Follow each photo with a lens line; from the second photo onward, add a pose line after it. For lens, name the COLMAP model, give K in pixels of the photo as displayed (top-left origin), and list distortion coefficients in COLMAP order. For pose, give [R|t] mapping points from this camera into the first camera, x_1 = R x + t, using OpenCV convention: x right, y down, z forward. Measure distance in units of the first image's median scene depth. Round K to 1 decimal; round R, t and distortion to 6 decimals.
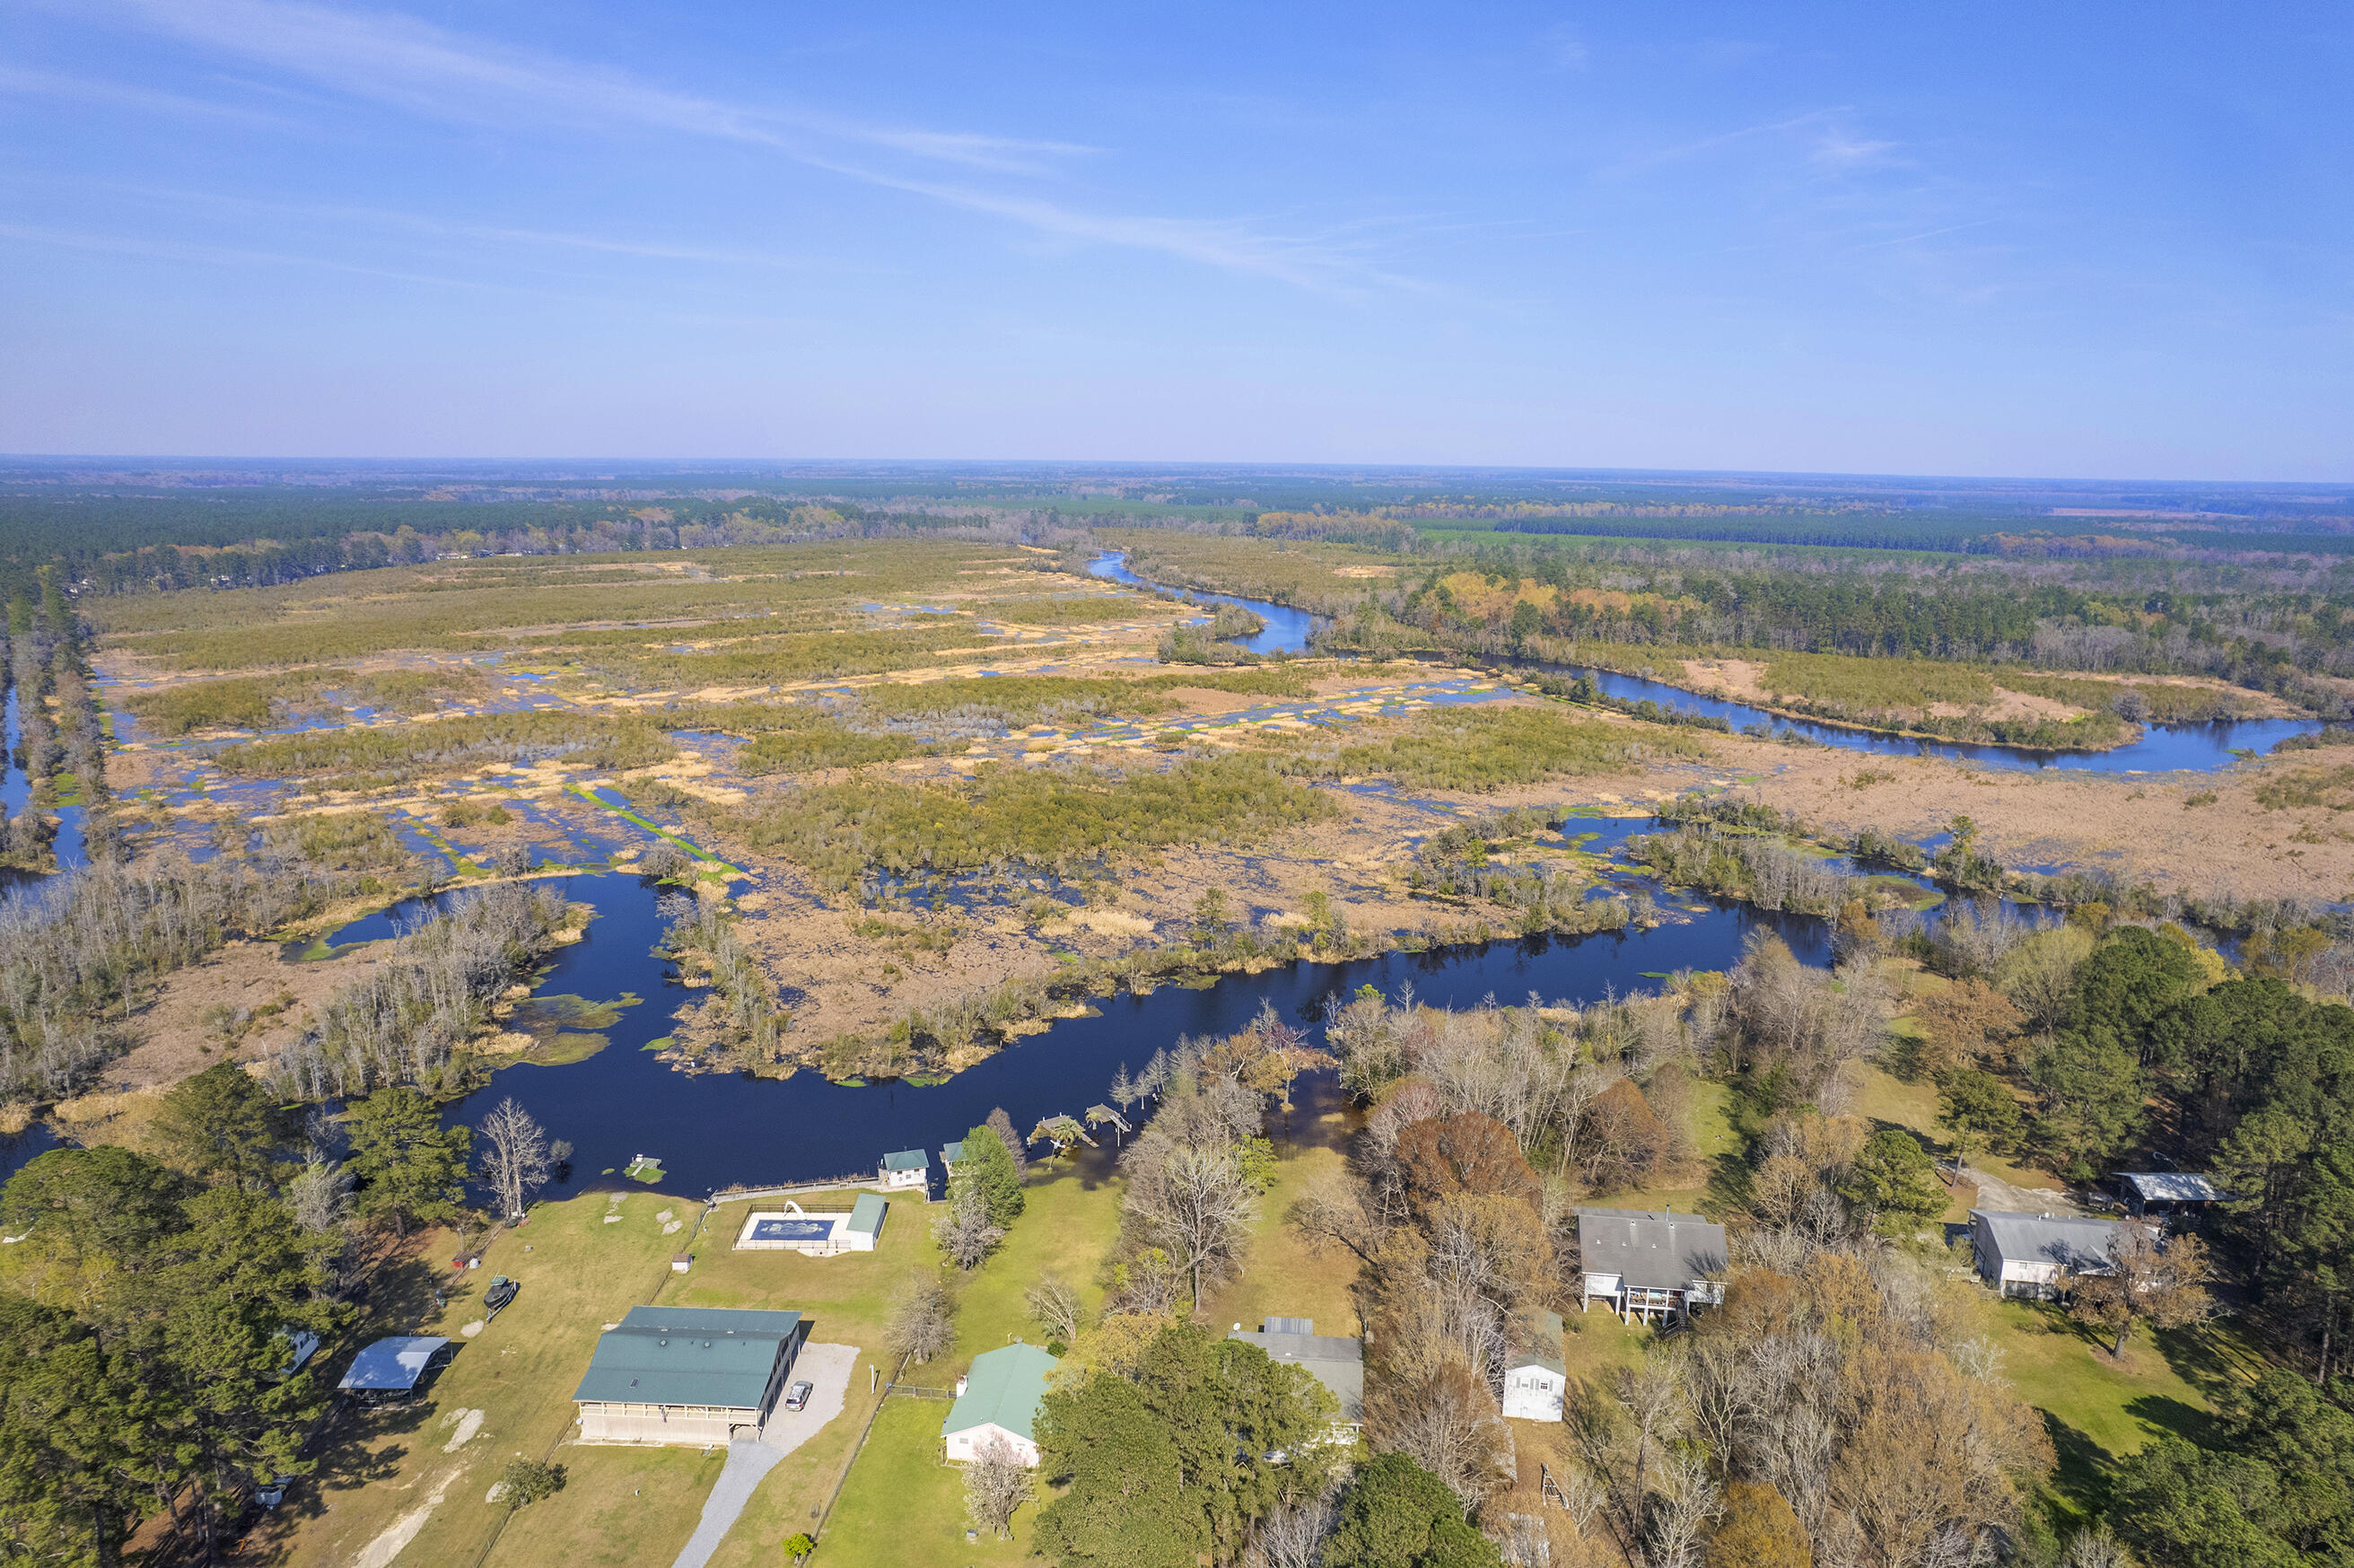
lens RADIAL K [[1504.6, 0, 1183.0], [0, 1504.6, 802.7], [0, 0, 1]] dist [-0.077727, 0.070307]
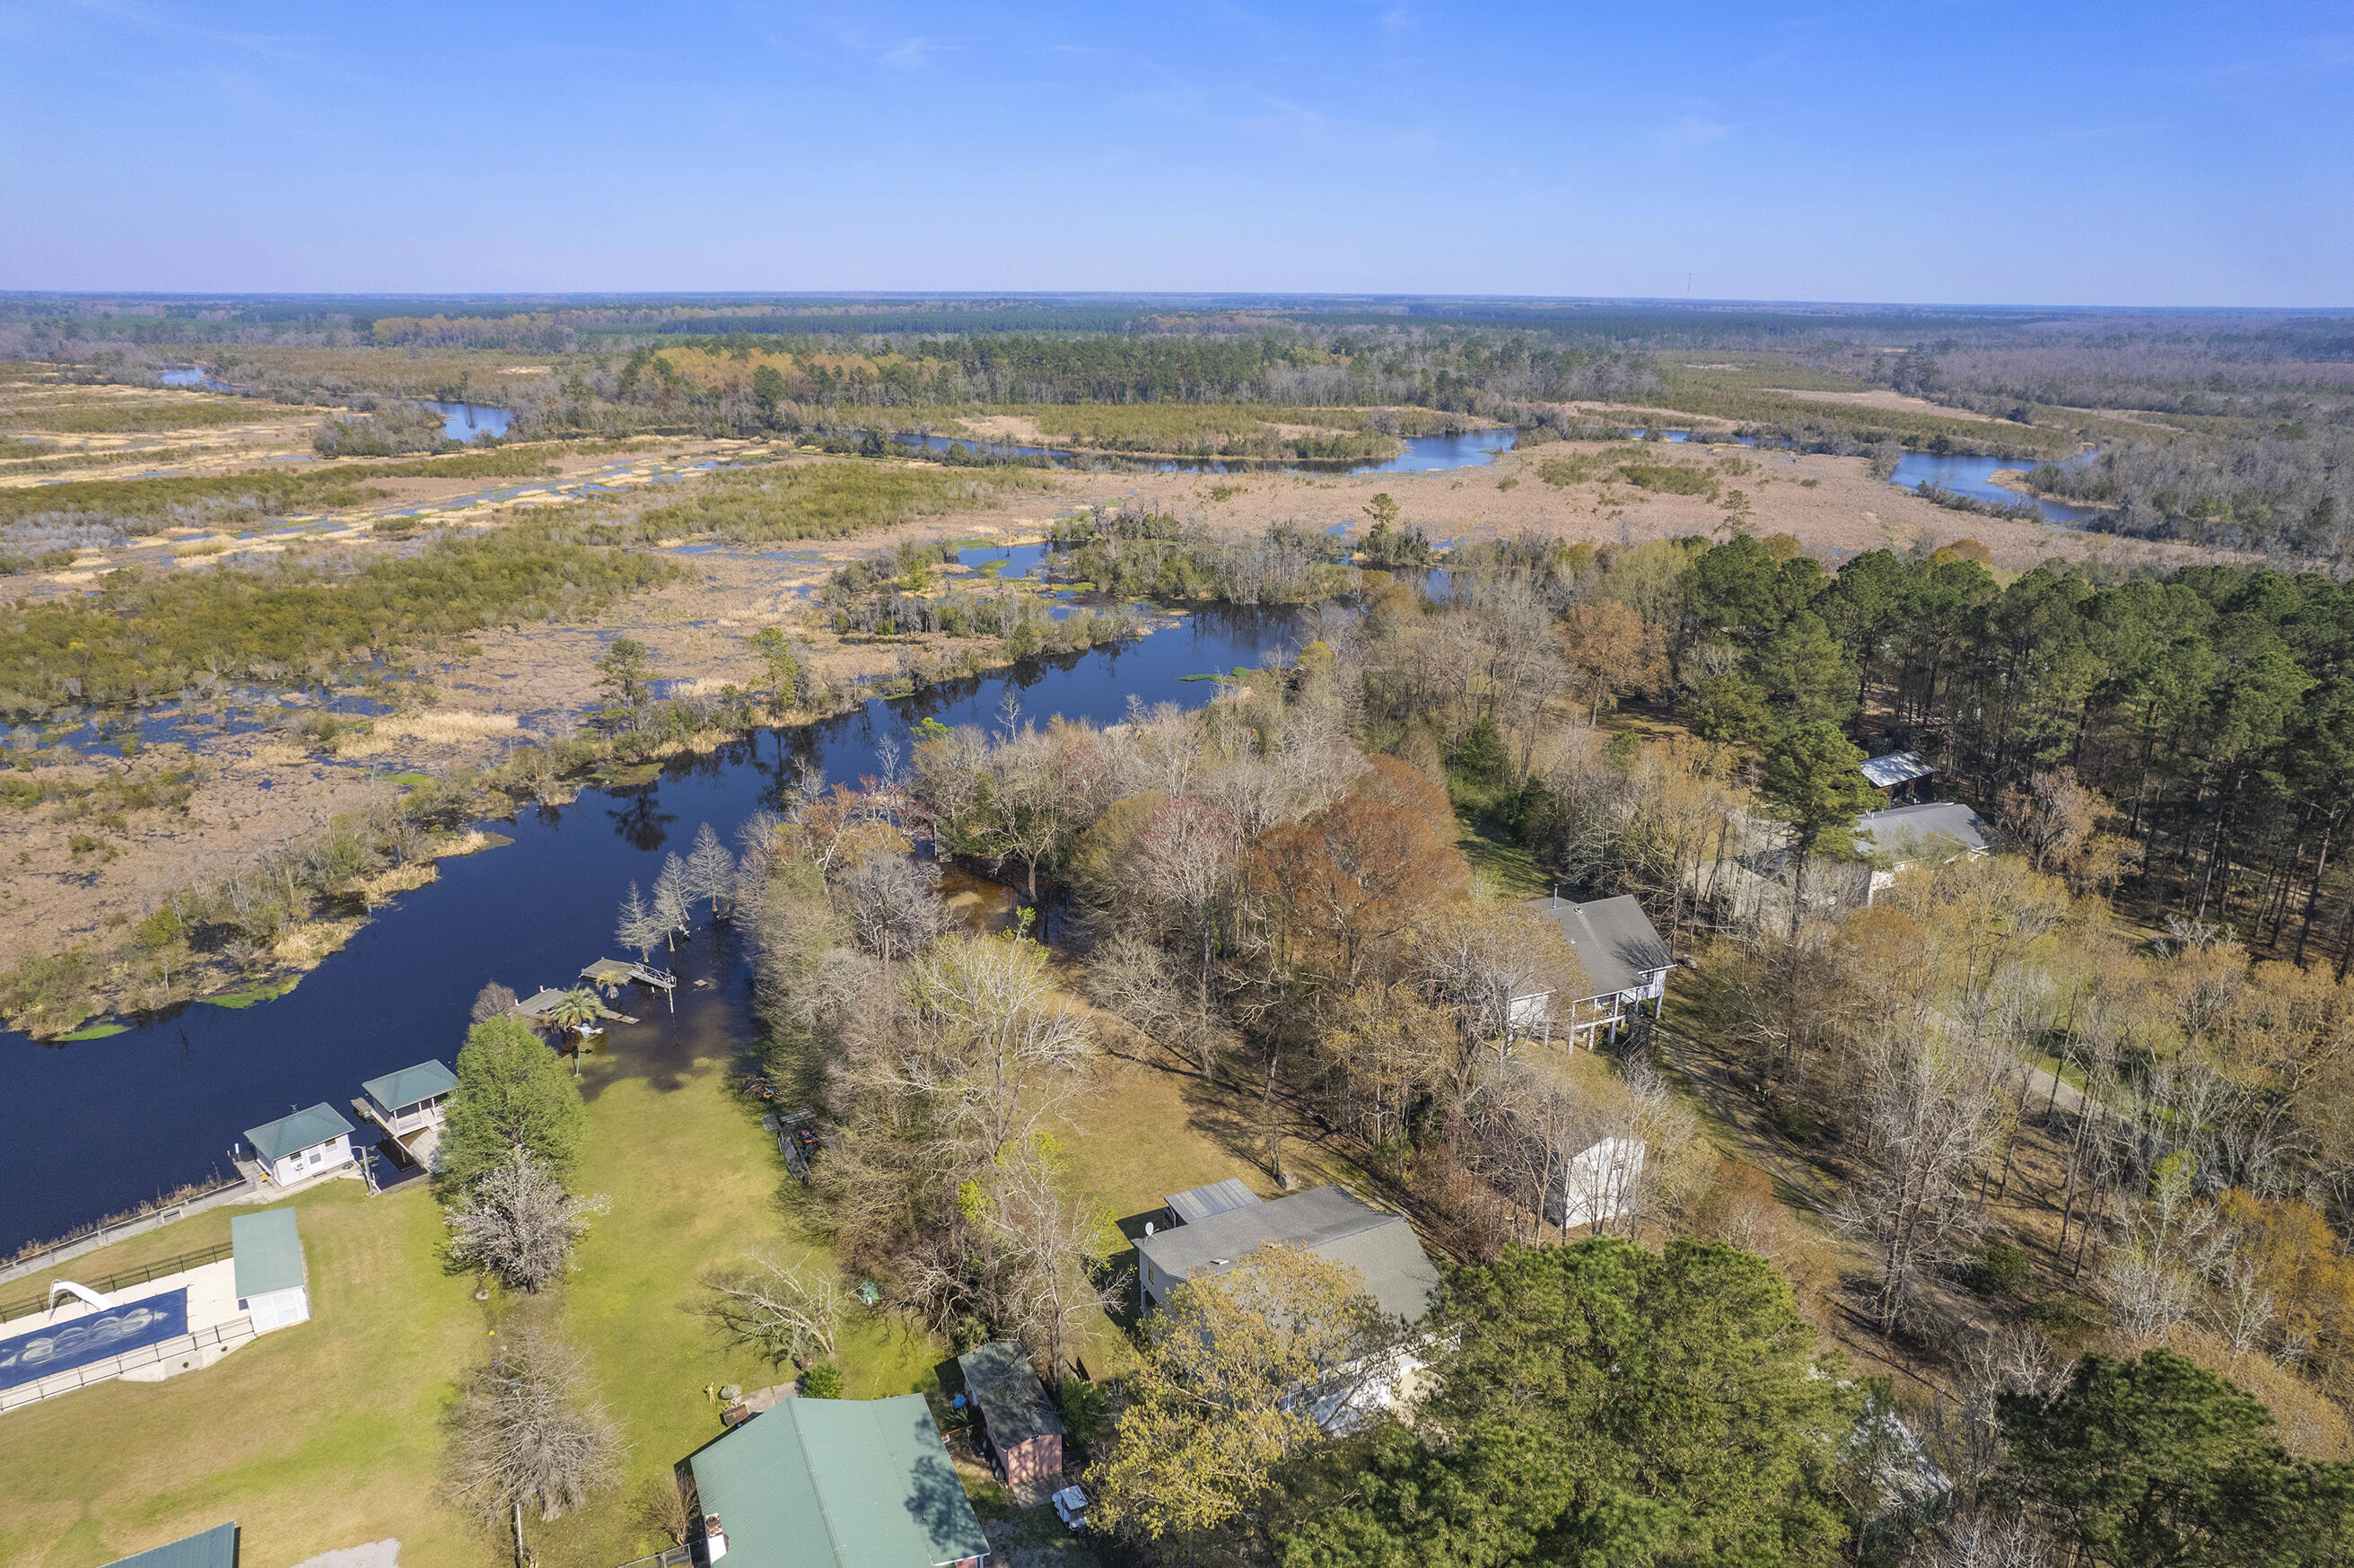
lens RADIAL K [[1504.6, 0, 1183.0], [0, 1504.6, 802.7], [0, 0, 1]] dist [-0.077727, 0.070307]
pose [[0.851361, -0.176599, 0.493960, -0.095923], [0.121659, 0.982427, 0.141550, 0.056457], [-0.510278, -0.060416, 0.857885, 0.251706]]
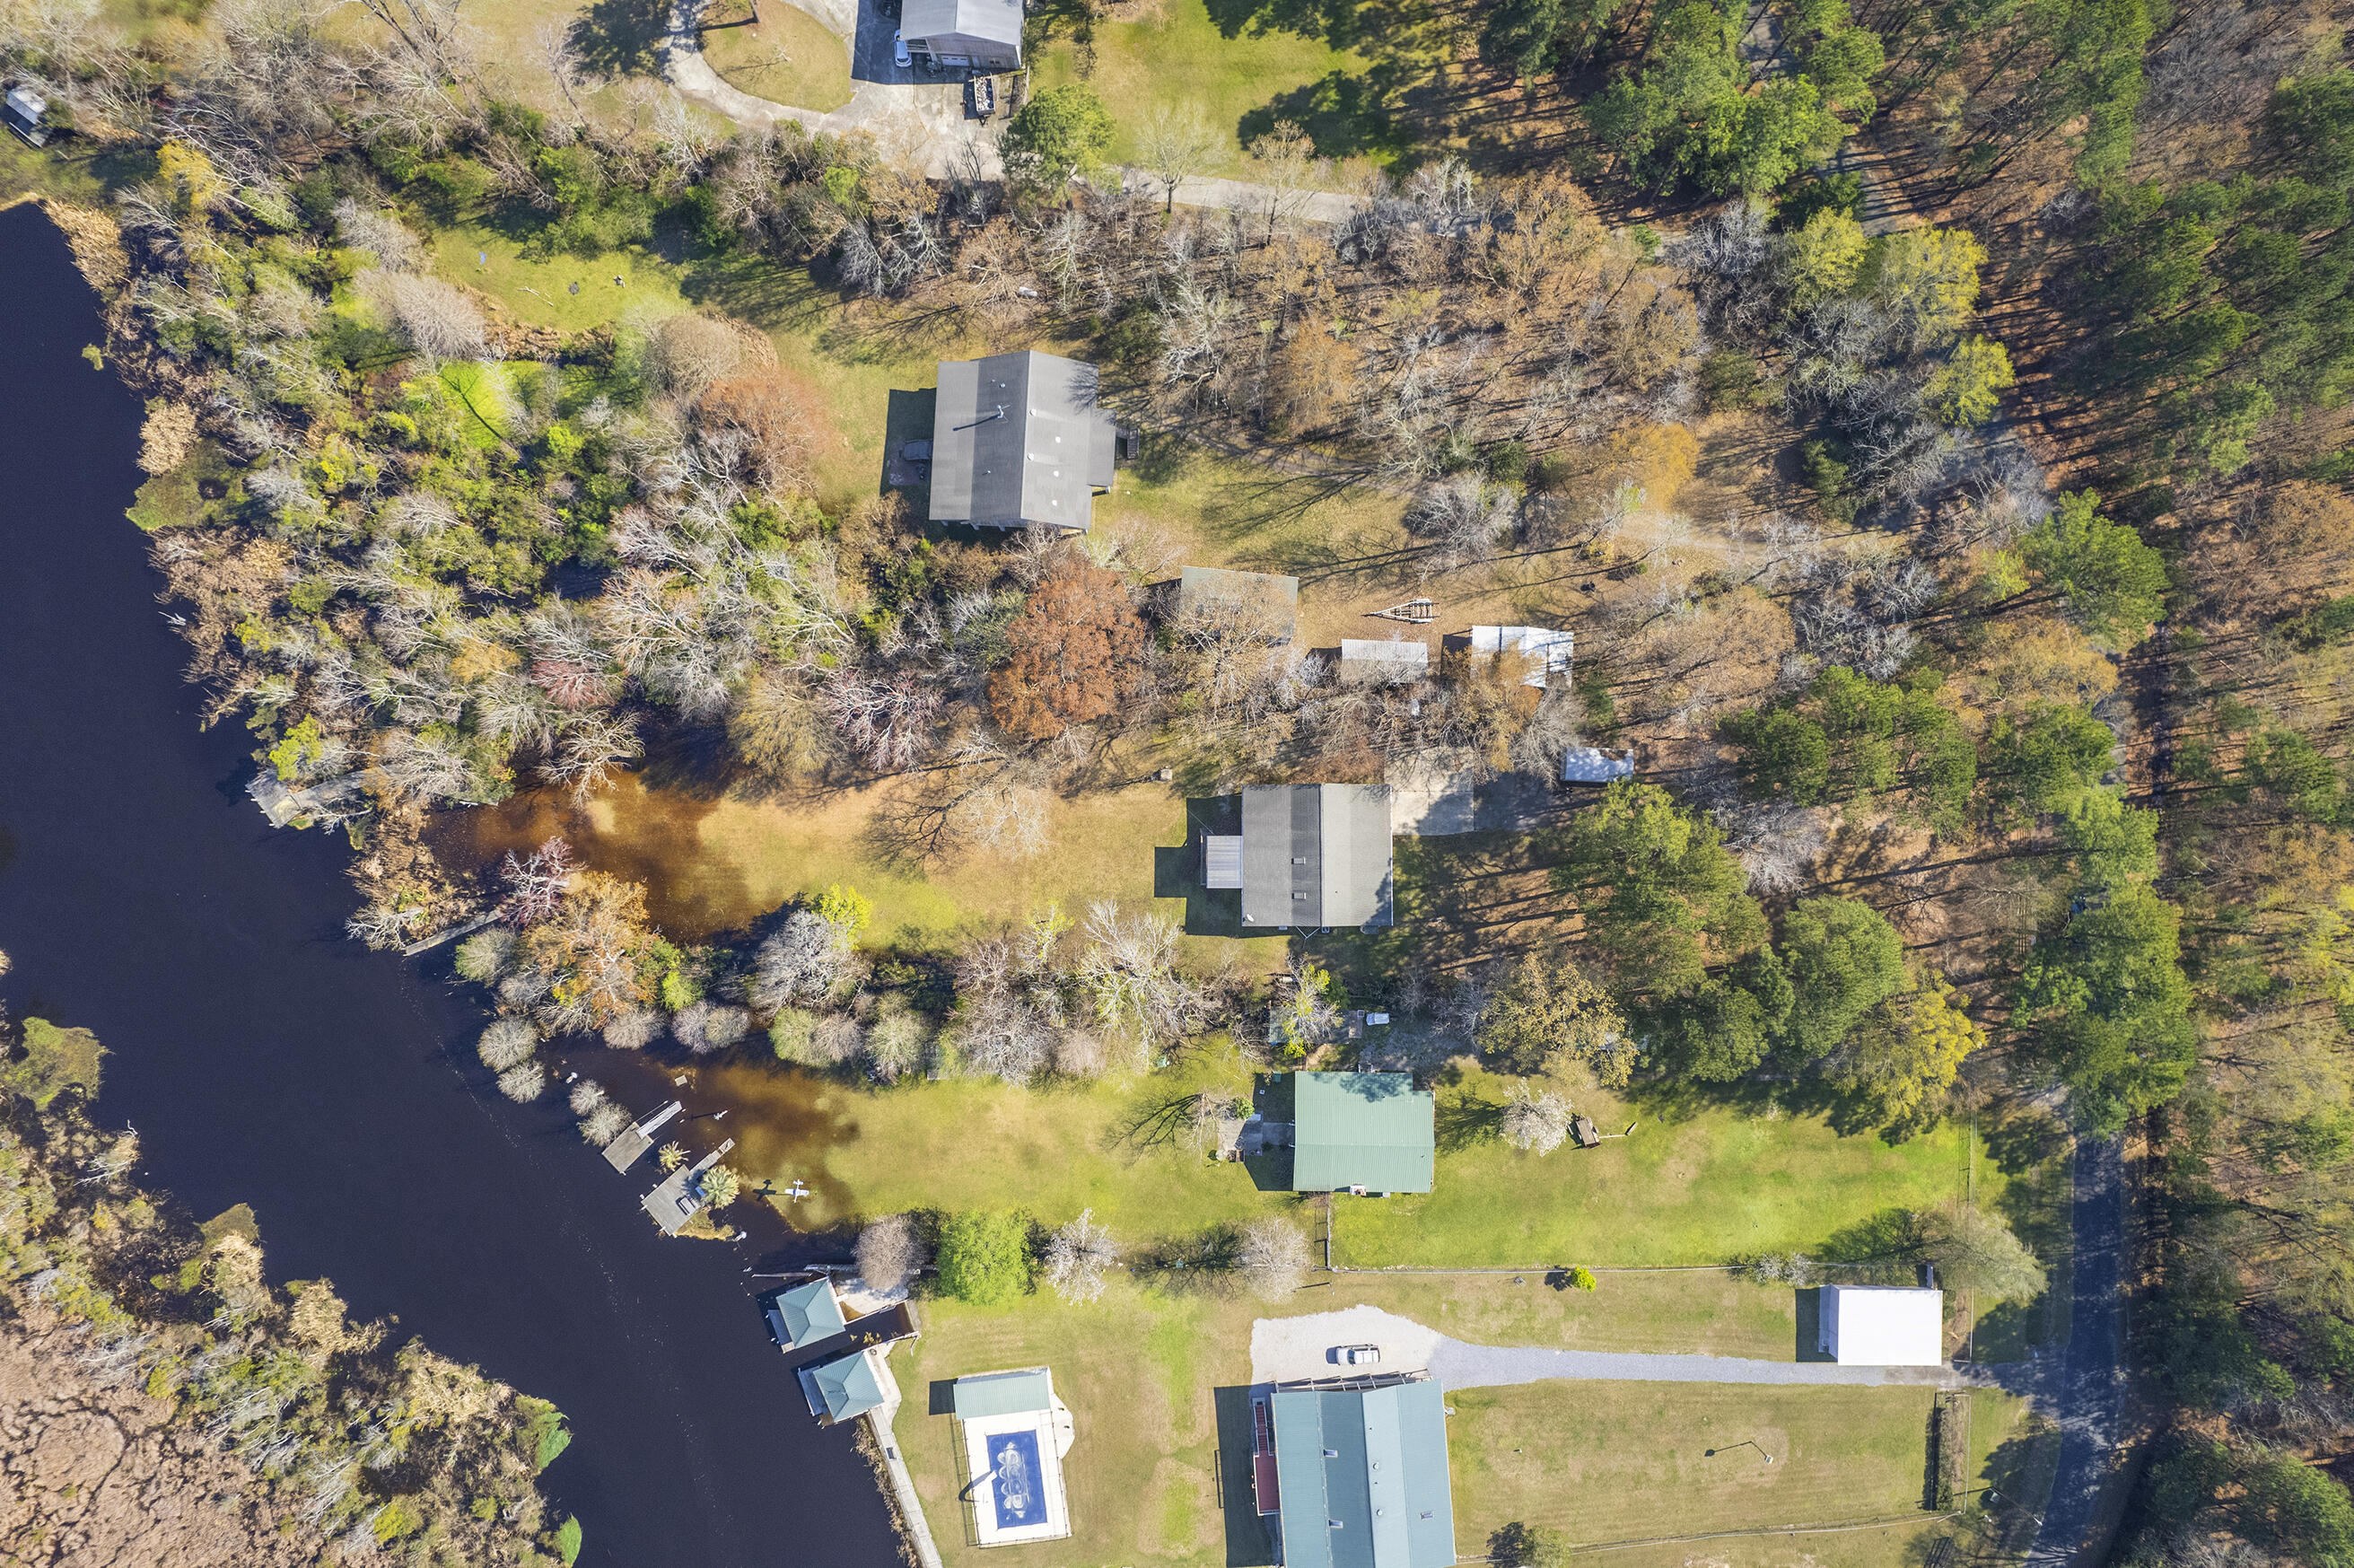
lens RADIAL K [[1509.5, 0, 1181.3], [0, 1509.5, 801.6], [0, 0, 1]] dist [-0.091763, 0.090273]
pose [[-0.098324, -0.994757, 0.028113, 0.040884], [0.225385, 0.005257, 0.974256, -0.272304], [-0.969296, 0.102129, 0.223687, 0.394983]]
